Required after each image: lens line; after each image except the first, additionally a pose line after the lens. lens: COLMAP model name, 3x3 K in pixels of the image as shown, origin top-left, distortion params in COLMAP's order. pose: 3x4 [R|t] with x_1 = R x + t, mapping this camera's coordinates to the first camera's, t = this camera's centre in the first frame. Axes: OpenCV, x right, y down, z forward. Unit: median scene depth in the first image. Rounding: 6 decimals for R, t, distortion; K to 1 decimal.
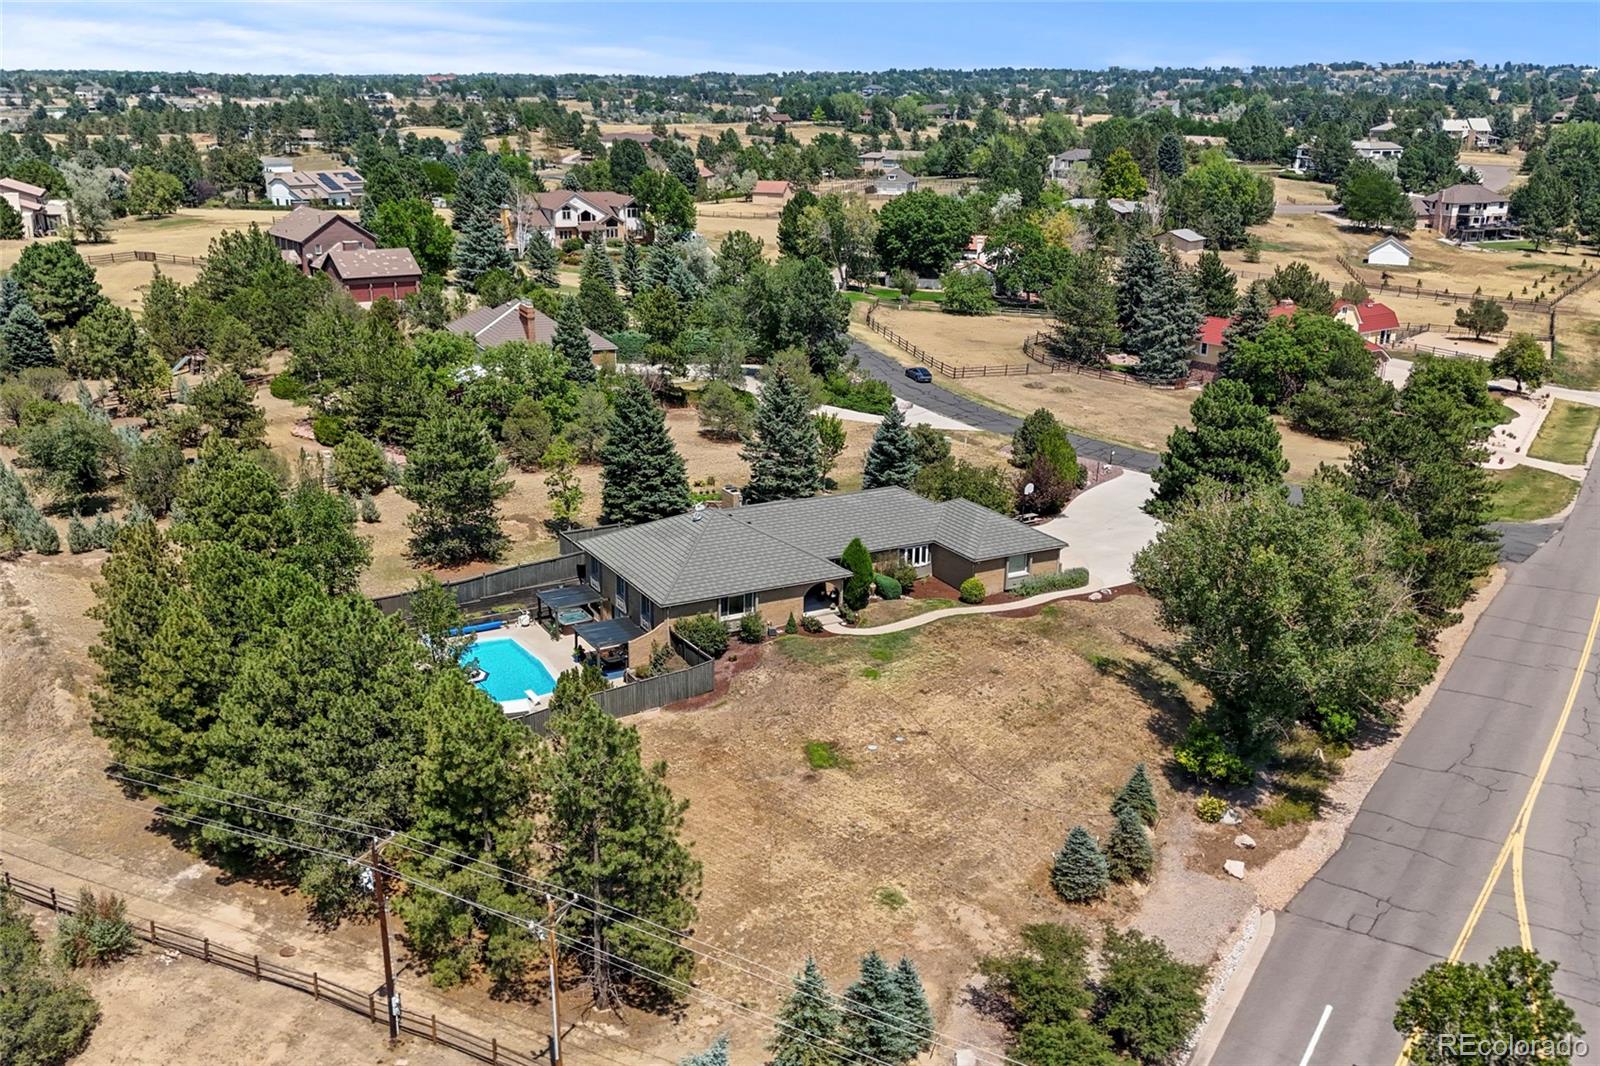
lens RADIAL K [[1411.1, 0, 820.7], [0, 1411.1, 534.5], [0, 0, 1]] dist [0.060761, -0.007631]
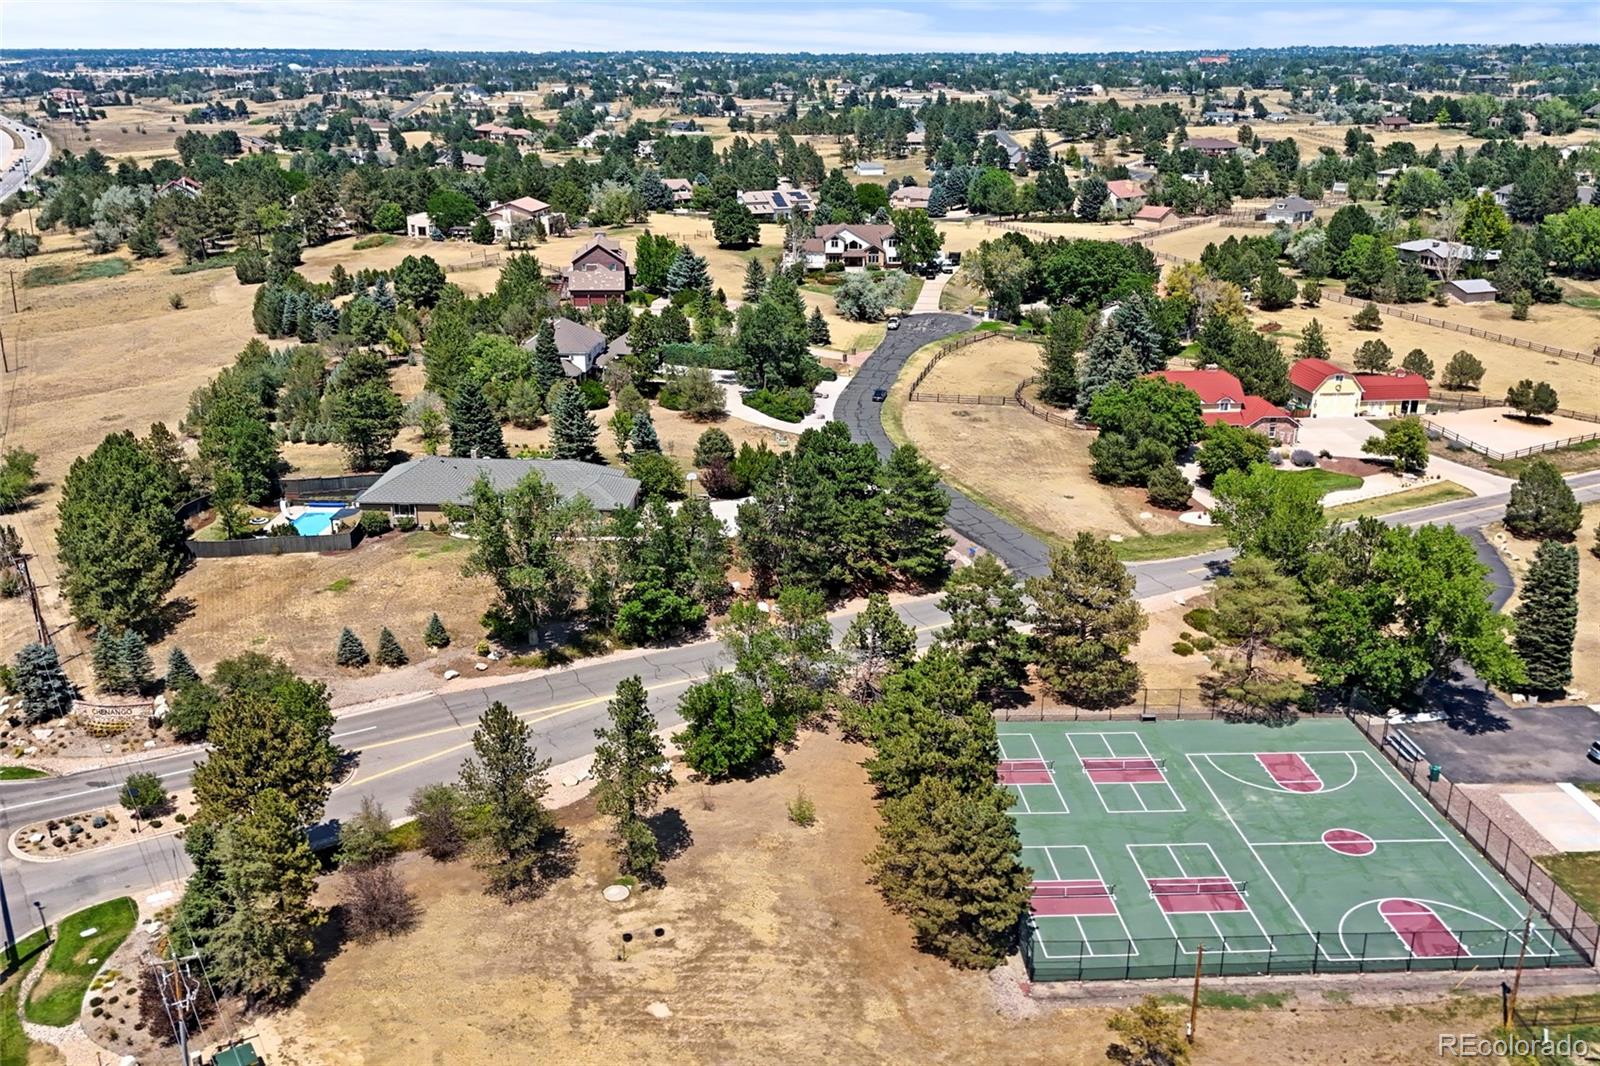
lens RADIAL K [[1411.1, 0, 820.7], [0, 1411.1, 534.5], [0, 0, 1]] dist [0.060761, -0.007631]
pose [[0.861794, 0.152561, -0.483773, 1.142504], [-0.144062, 0.988042, 0.054954, -0.084440], [0.486372, 0.022334, 0.873467, -0.280399]]
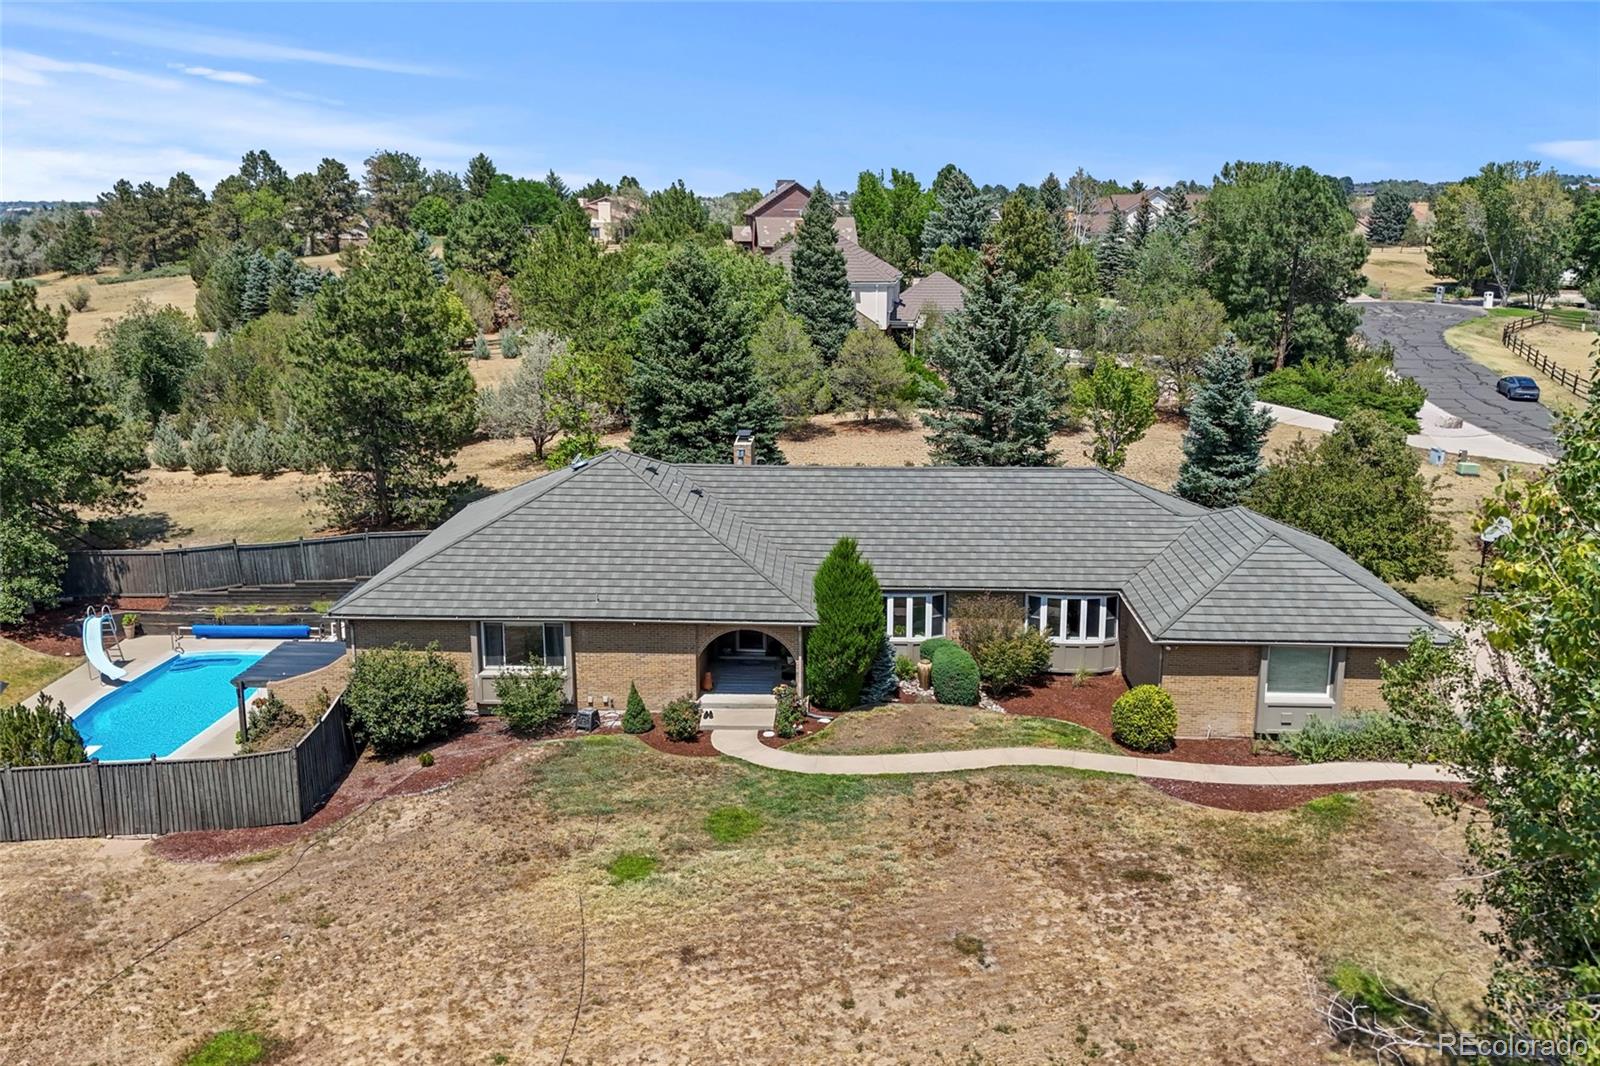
lens RADIAL K [[1411.1, 0, 820.7], [0, 1411.1, 534.5], [0, 0, 1]] dist [0.060761, -0.007631]
pose [[0.855111, 0.104347, -0.507835, 0.218509], [-0.143019, 0.989005, -0.037606, 0.016896], [0.498327, 0.104787, 0.860633, 0.594385]]
